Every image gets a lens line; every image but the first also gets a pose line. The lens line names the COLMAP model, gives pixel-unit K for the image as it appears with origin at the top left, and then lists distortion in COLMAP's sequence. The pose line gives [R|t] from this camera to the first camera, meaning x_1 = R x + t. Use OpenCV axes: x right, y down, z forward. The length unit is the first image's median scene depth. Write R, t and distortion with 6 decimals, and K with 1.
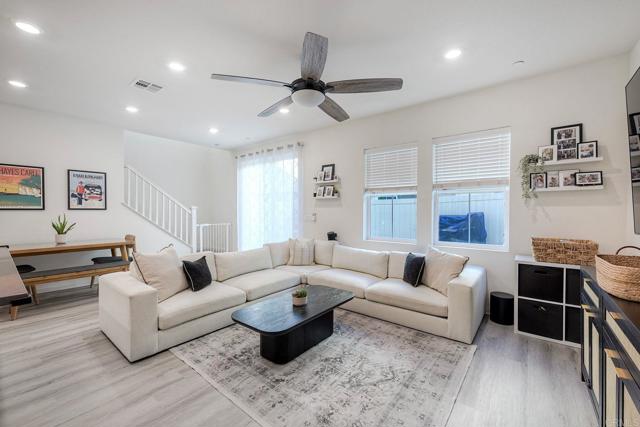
lens RADIAL K [[264.7, 0, 323.2], [0, 264.7, 213.7], [0, 0, 1]] dist [0.009211, 0.000956]
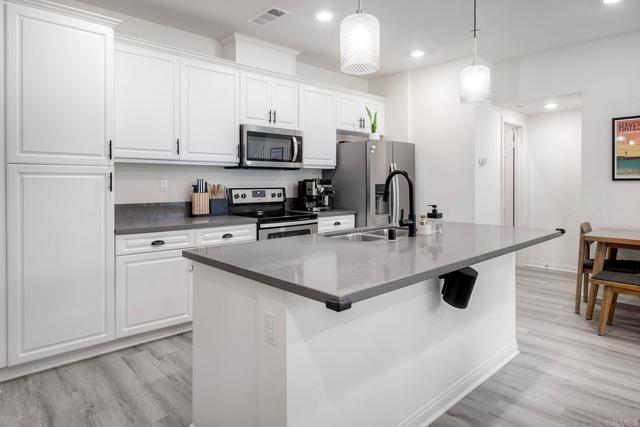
lens RADIAL K [[381.0, 0, 307.2], [0, 381.0, 181.0], [0, 0, 1]] dist [-0.003351, -0.002182]
pose [[-0.167970, -0.003644, -0.985785, -0.029140], [-0.007554, 0.999969, -0.002410, -0.004322], [0.985763, 0.007042, -0.167992, 0.388095]]
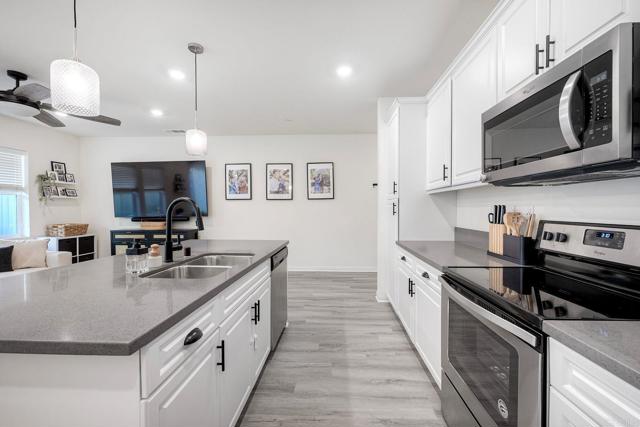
lens RADIAL K [[264.7, 0, 322.5], [0, 264.7, 211.6], [0, 0, 1]] dist [0.009211, 0.000956]
pose [[-0.584240, -0.010680, 0.811511, -1.449417], [0.009185, 0.999762, 0.019770, -0.011075], [-0.811529, 0.019004, -0.584003, 0.543616]]
